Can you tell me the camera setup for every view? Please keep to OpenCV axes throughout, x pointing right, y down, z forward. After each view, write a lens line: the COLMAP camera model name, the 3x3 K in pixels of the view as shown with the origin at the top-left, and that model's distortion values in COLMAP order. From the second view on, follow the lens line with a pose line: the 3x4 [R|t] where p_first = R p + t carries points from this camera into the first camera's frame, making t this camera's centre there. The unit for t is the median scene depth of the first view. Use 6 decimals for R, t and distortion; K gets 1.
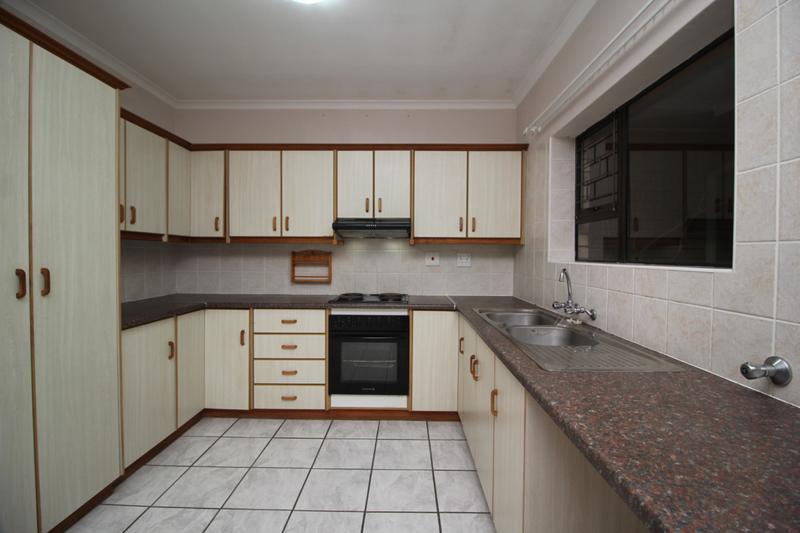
lens RADIAL K [[370.1, 0, 402.2], [0, 370.1, 263.7], [0, 0, 1]] dist [-0.007282, -0.007222]
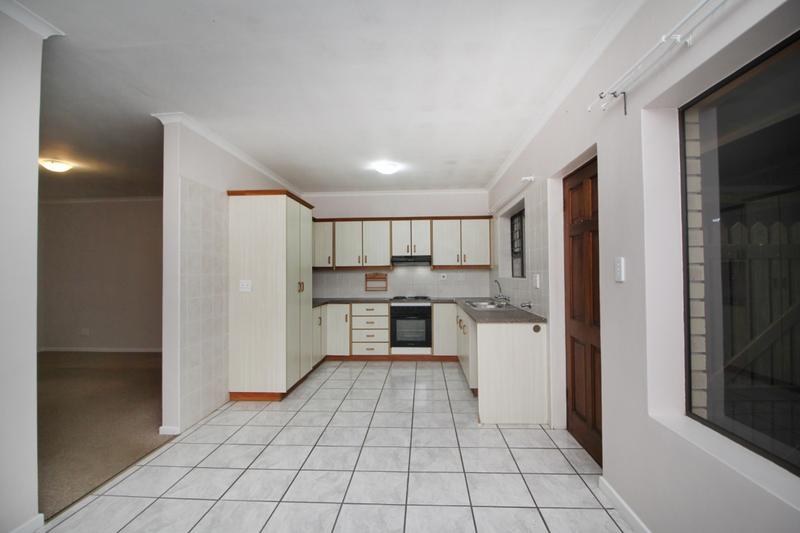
lens RADIAL K [[388.1, 0, 400.1], [0, 388.1, 263.9], [0, 0, 1]] dist [0.000146, -0.000832]
pose [[0.998932, -0.014488, -0.043882, -0.052514], [0.012442, 0.998838, -0.046550, 0.011596], [0.044505, 0.045955, 0.997952, -1.055998]]
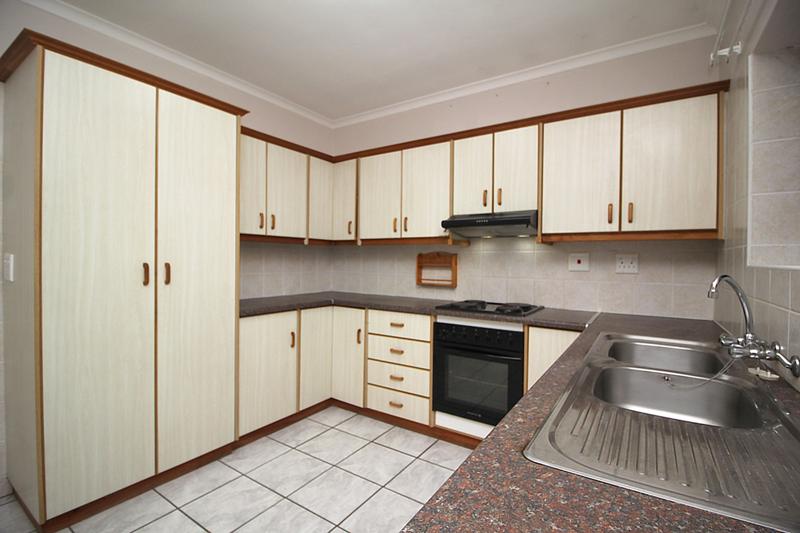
lens RADIAL K [[370.1, 0, 401.4], [0, 370.1, 265.8], [0, 0, 1]] dist [-0.007282, -0.007222]
pose [[0.840494, 0.011945, -0.541690, 0.223149], [-0.019033, 0.999791, -0.007486, 0.009059], [0.541487, 0.016601, 0.840545, 0.192520]]
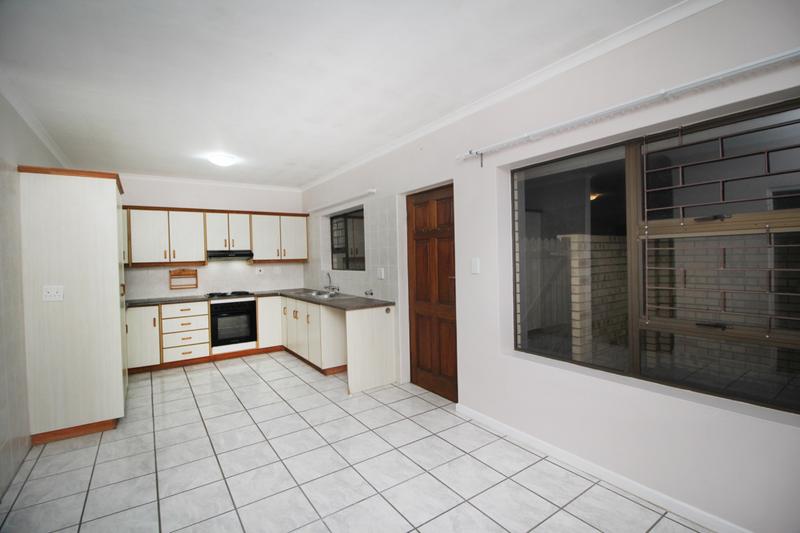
lens RADIAL K [[370.1, 0, 404.9], [0, 370.1, 264.5], [0, 0, 1]] dist [-0.007282, -0.007222]
pose [[0.811212, -0.035744, 0.583659, -0.475799], [0.041923, 0.999117, 0.002919, -0.022844], [-0.583248, 0.022100, 0.811994, -1.064079]]
